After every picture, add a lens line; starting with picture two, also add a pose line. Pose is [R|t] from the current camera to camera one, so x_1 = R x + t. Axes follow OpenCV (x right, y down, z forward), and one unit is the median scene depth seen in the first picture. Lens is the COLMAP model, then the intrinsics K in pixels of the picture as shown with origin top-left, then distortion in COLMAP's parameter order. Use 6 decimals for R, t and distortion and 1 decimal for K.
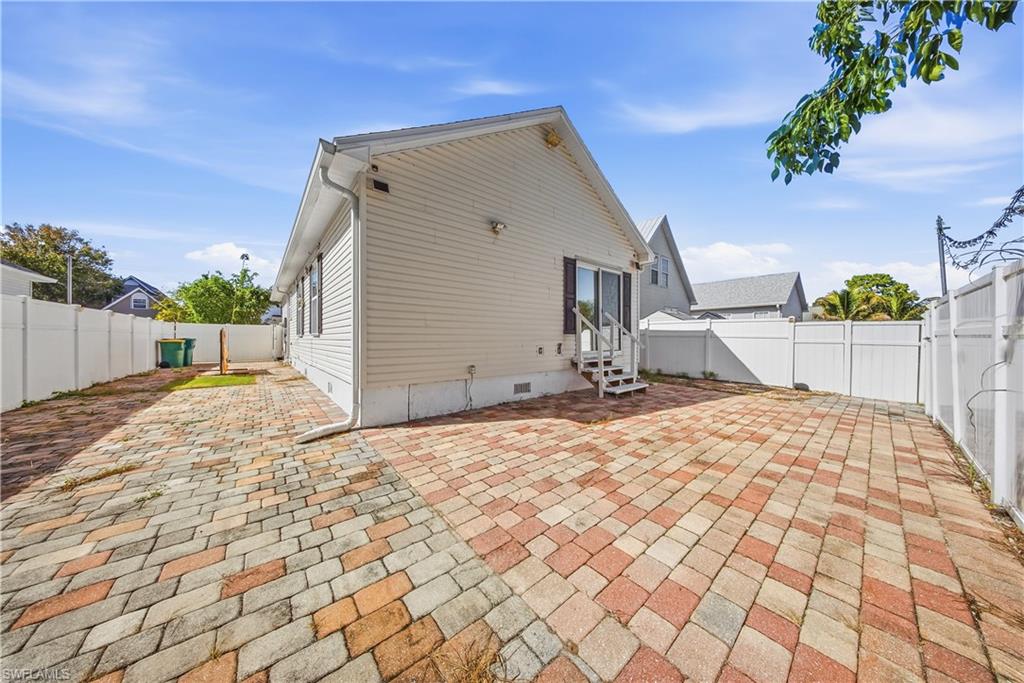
lens RADIAL K [[306.2, 0, 514.6], [0, 306.2, 336.9], [0, 0, 1]] dist [-0.004316, -0.000267]
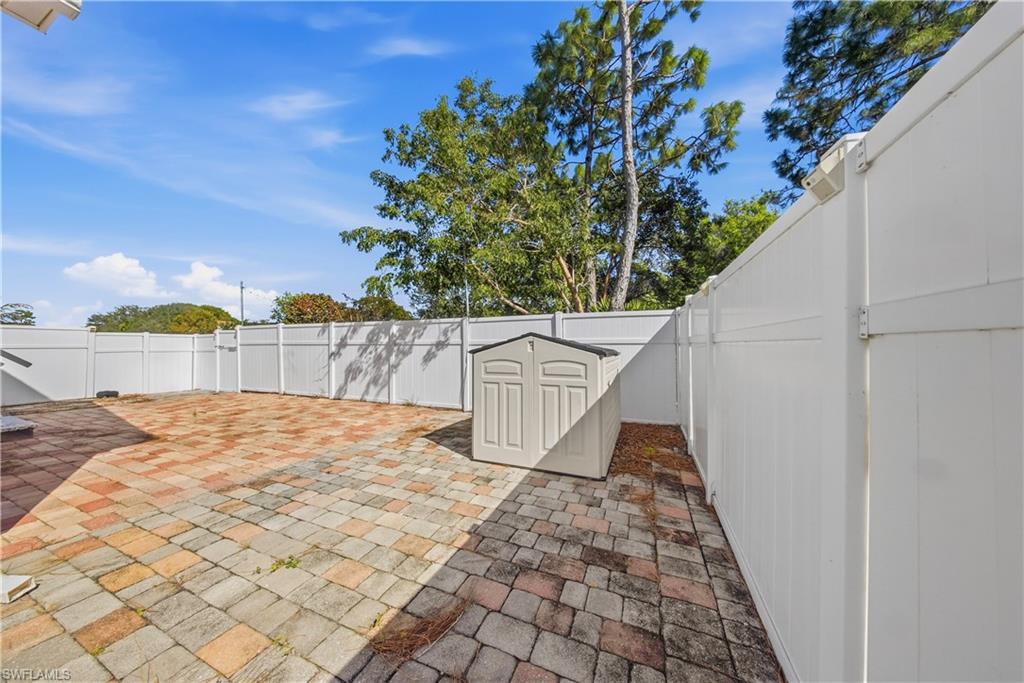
lens RADIAL K [[306.2, 0, 513.1], [0, 306.2, 339.3], [0, 0, 1]] dist [-0.004316, -0.000267]
pose [[-0.459224, 0.005879, 0.888301, -1.959705], [0.006426, 0.999974, -0.003296, -0.032048], [-0.888297, 0.004194, -0.459250, 0.763851]]
